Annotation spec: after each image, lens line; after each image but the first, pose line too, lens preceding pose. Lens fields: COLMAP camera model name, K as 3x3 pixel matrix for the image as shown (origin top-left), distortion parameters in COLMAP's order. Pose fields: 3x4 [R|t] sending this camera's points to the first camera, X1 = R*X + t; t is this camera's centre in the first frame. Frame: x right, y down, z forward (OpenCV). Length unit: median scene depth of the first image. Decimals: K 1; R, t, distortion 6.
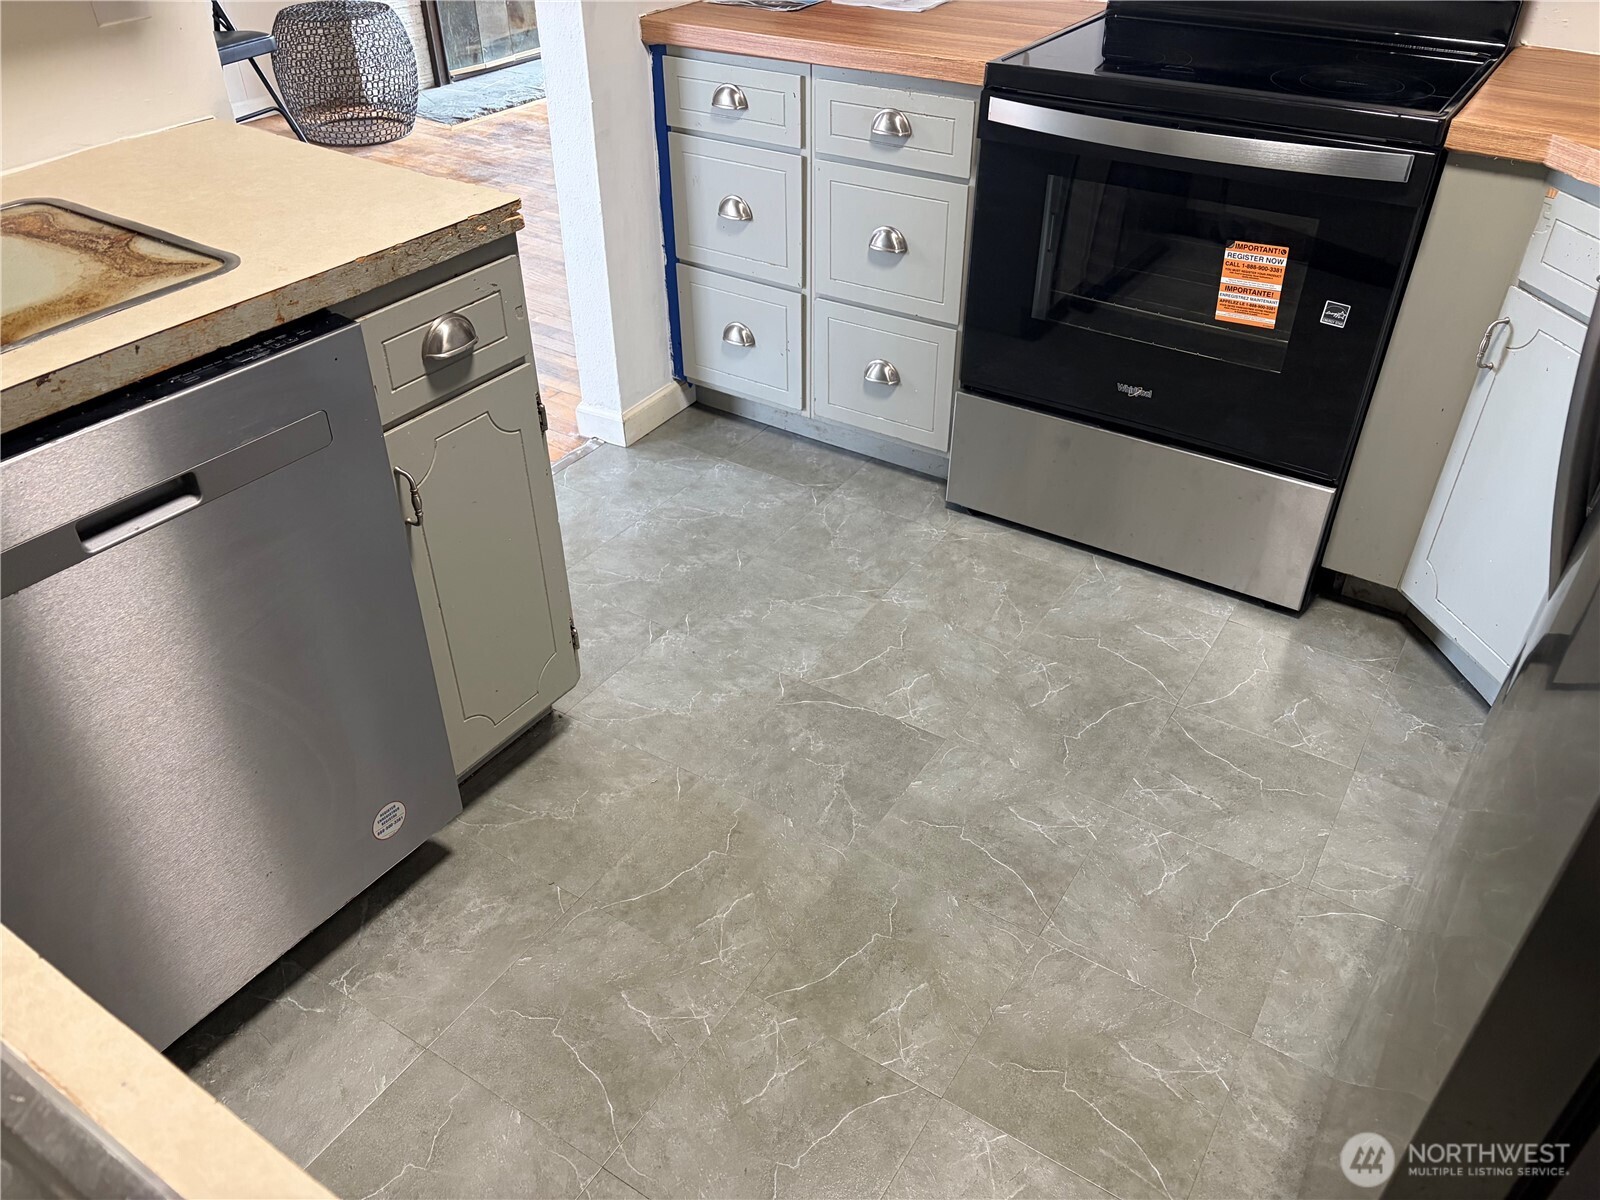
lens RADIAL K [[1197.7, 0, 799.1], [0, 1197.7, 603.3], [0, 0, 1]] dist [0.047251, -0.051342]
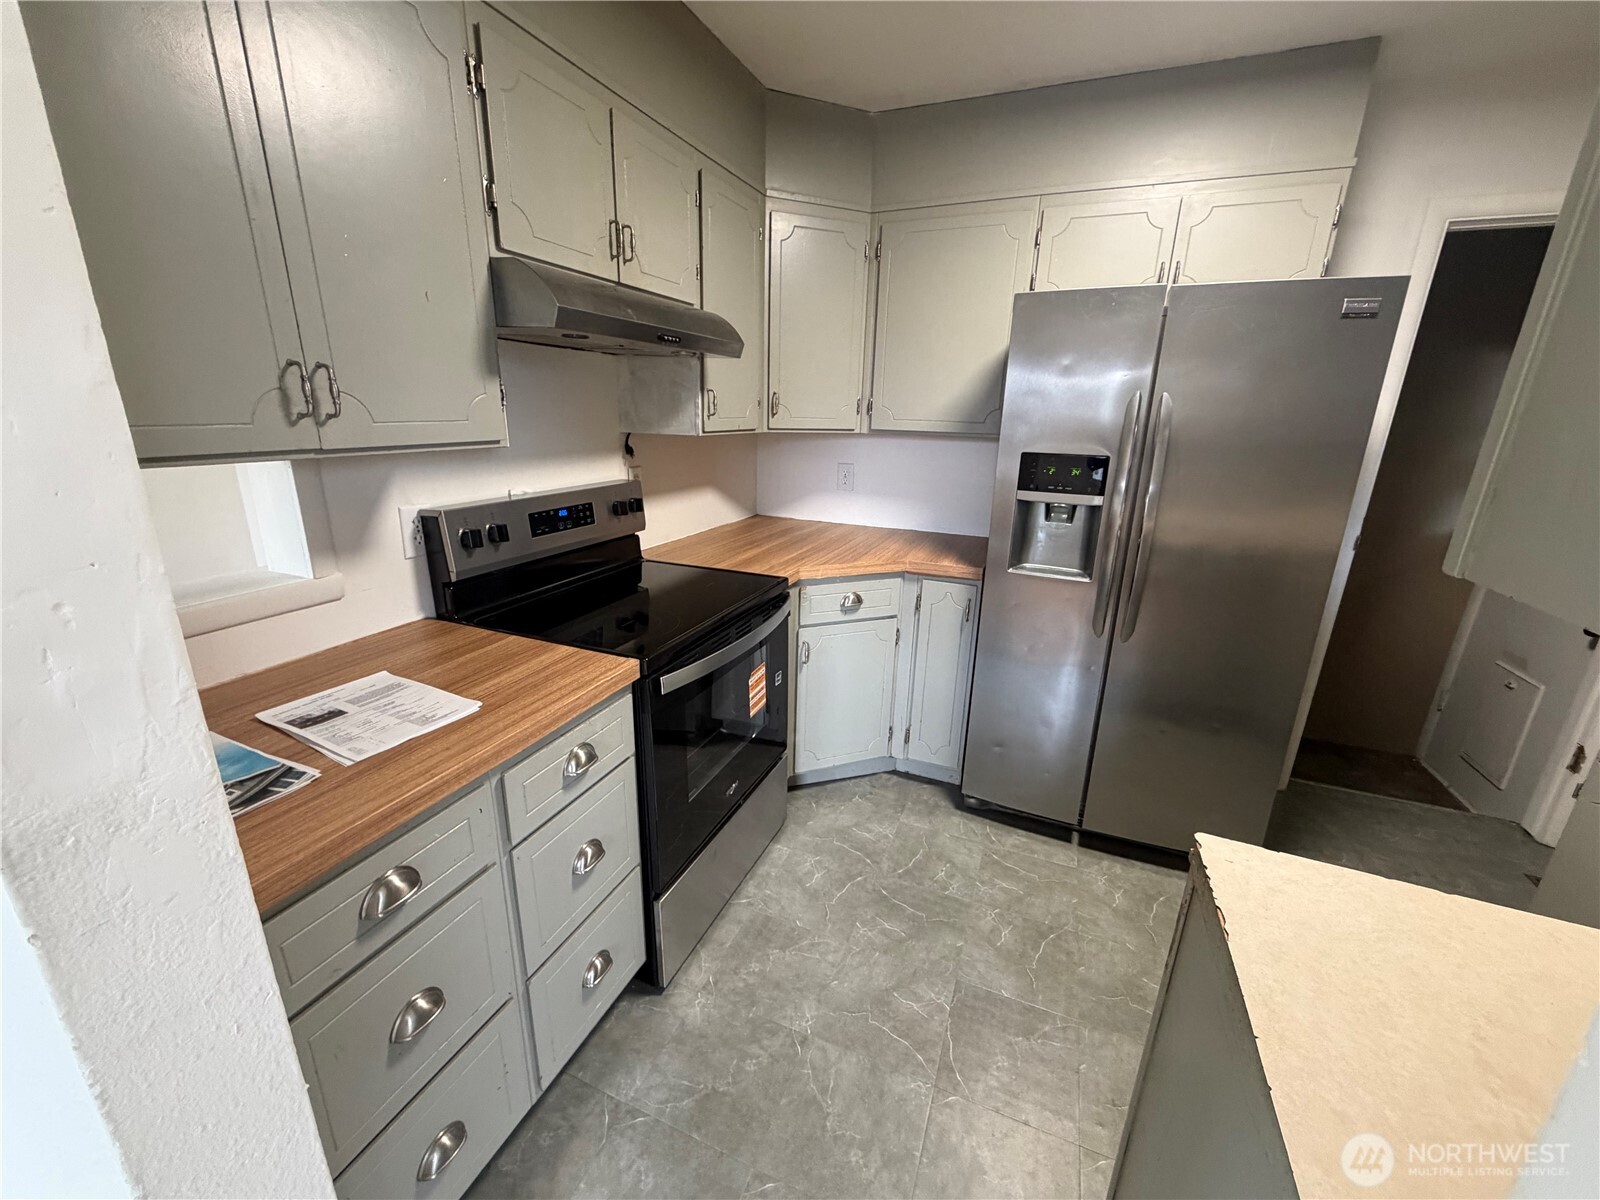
lens RADIAL K [[632.4, 0, 797.4], [0, 632.4, 598.7], [0, 0, 1]] dist [-0.001676, 0.000234]
pose [[-0.173453, -0.288925, 0.941508, -0.426646], [0.558743, 0.758377, 0.335663, -0.591206], [-0.810999, 0.584283, 0.029892, 0.783270]]
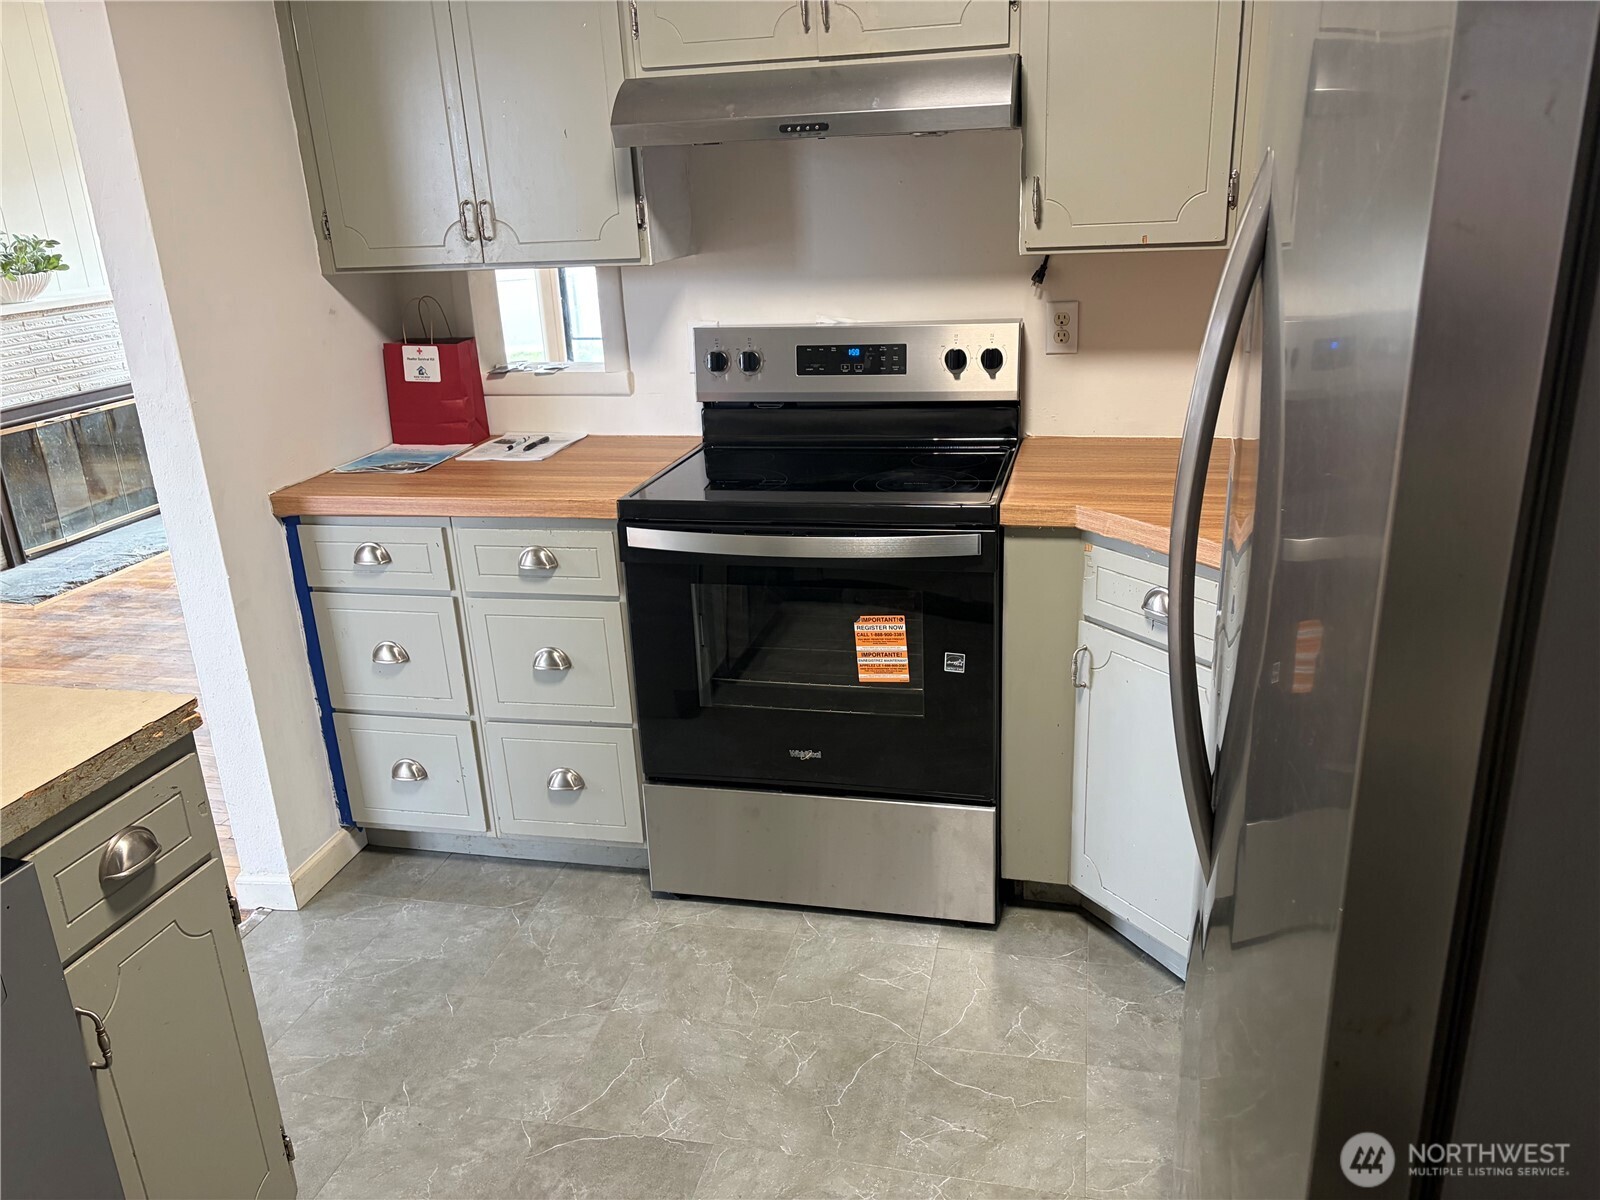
lens RADIAL K [[1197.7, 0, 809.2], [0, 1197.7, 611.9], [0, 0, 1]] dist [0.047251, -0.051342]
pose [[0.937530, -0.149919, 0.313945, -0.041219], [0.234788, 0.938557, -0.252952, -0.022835], [-0.256733, 0.310861, 0.915125, -0.037260]]
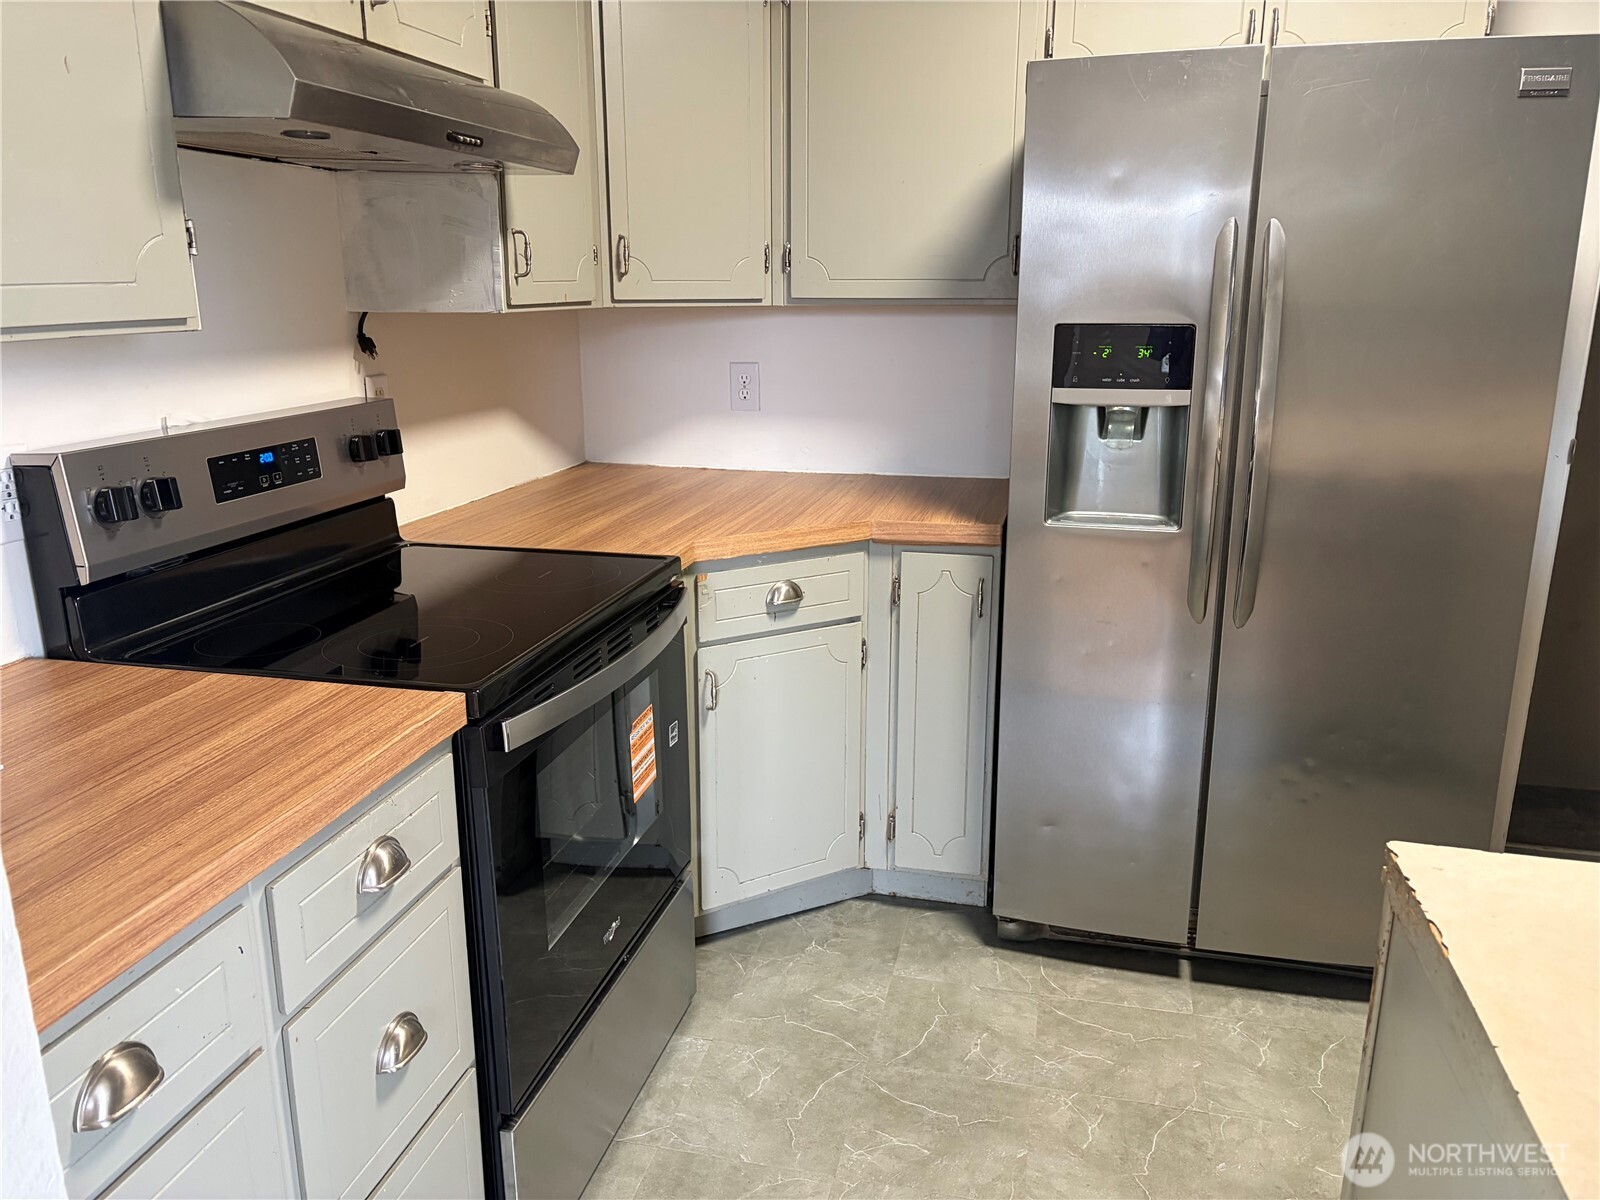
lens RADIAL K [[1197.7, 0, 796.5], [0, 1197.7, 603.5], [0, 0, 1]] dist [0.047251, -0.051342]
pose [[-0.328537, -0.246993, 0.911624, -0.497778], [0.554487, 0.730923, 0.397864, -0.625884], [-0.764596, 0.636197, -0.103181, 0.855558]]
